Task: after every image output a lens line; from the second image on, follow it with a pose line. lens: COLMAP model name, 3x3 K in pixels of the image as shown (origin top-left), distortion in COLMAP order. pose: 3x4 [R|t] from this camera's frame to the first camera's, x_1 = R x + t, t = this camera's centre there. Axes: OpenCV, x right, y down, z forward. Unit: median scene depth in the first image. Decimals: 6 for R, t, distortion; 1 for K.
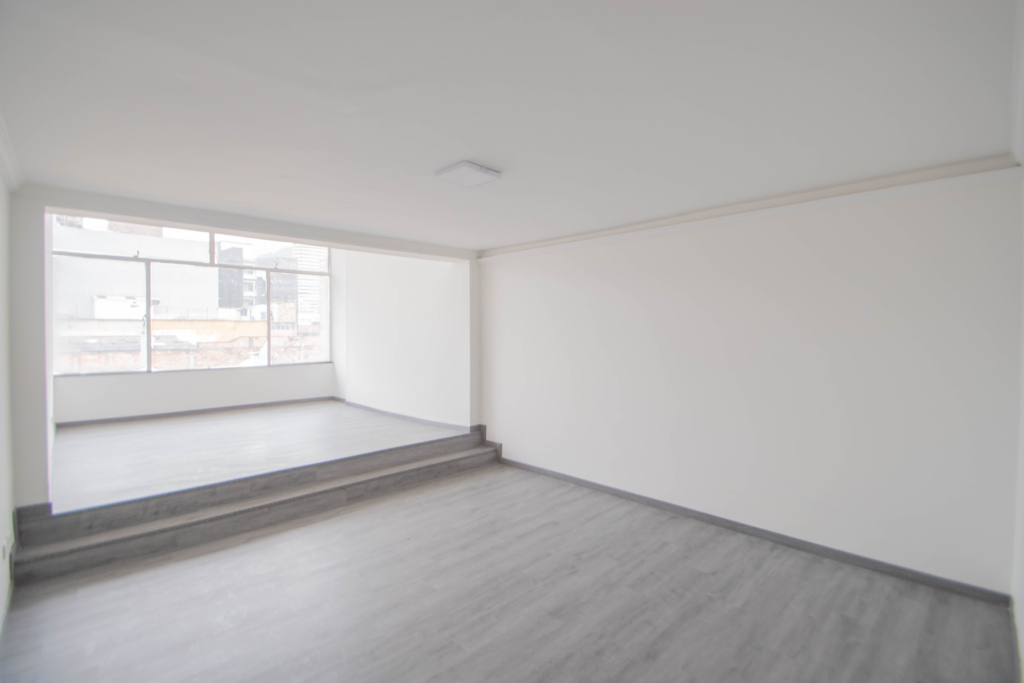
lens RADIAL K [[461.3, 0, 517.7], [0, 461.3, 341.7], [0, 0, 1]] dist [0.011492, -0.020363]
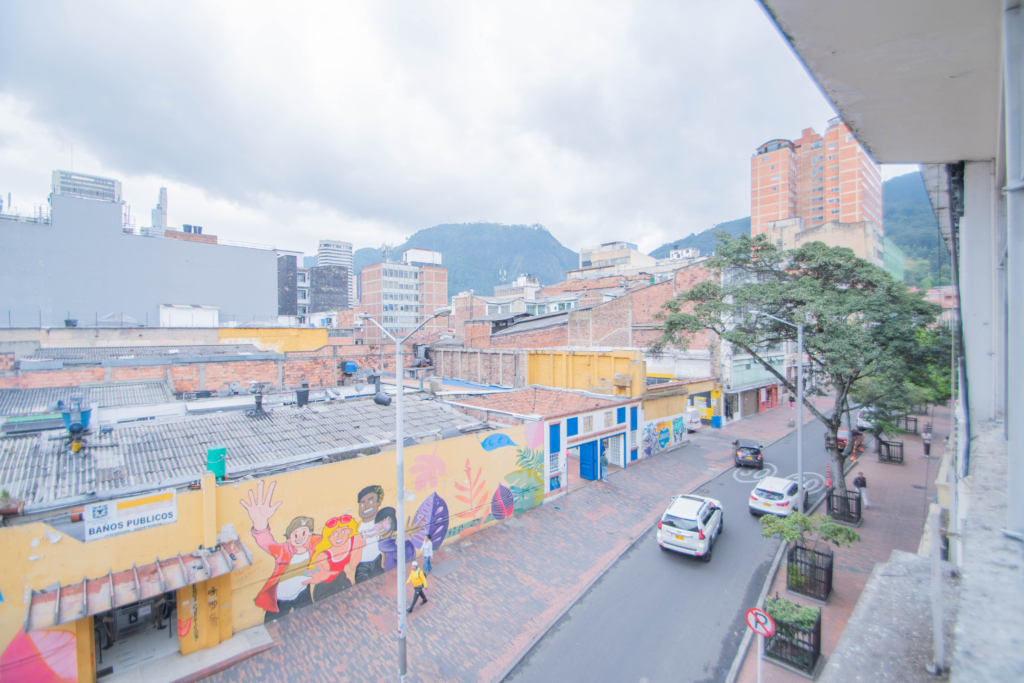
lens RADIAL K [[450.6, 0, 527.8], [0, 450.6, 338.3], [0, 0, 1]] dist [0.015904, -0.021093]
pose [[0.999699, -0.007369, -0.023421, -1.346297], [0.006979, 0.999836, -0.016703, -0.062274], [0.023540, 0.016535, 0.999586, 0.561520]]
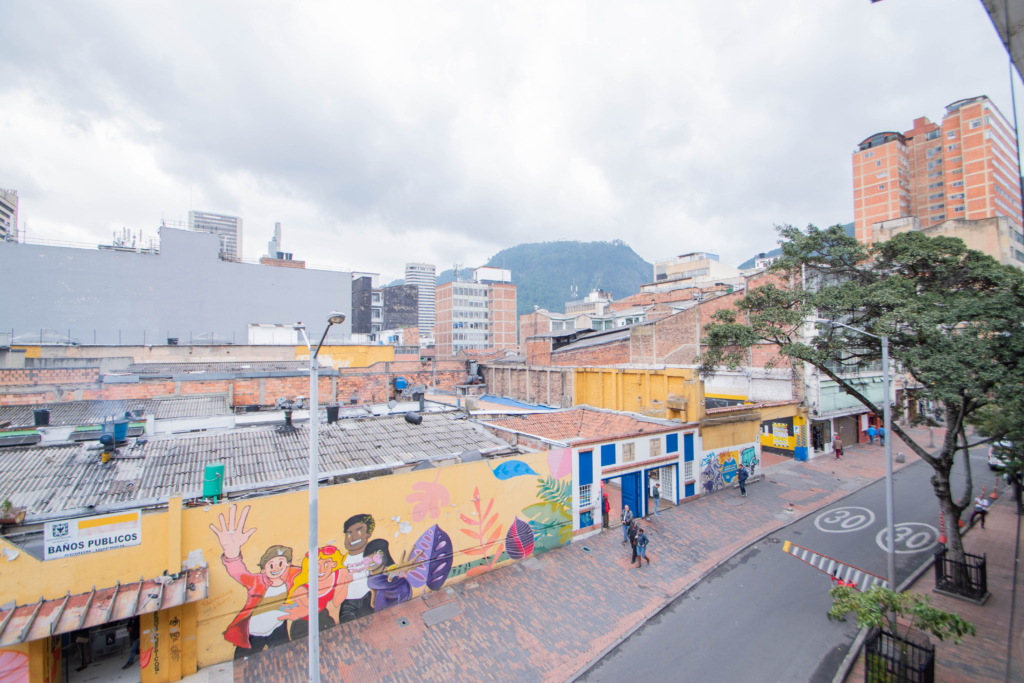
lens RADIAL K [[455.2, 0, 520.2], [0, 455.2, 335.4], [0, 0, 1]] dist [0.012773, -0.018203]
pose [[0.978940, -0.015906, -0.203529, -0.927785], [0.003372, 0.998084, -0.061779, -0.052797], [0.204122, 0.059792, 0.977118, 0.975170]]
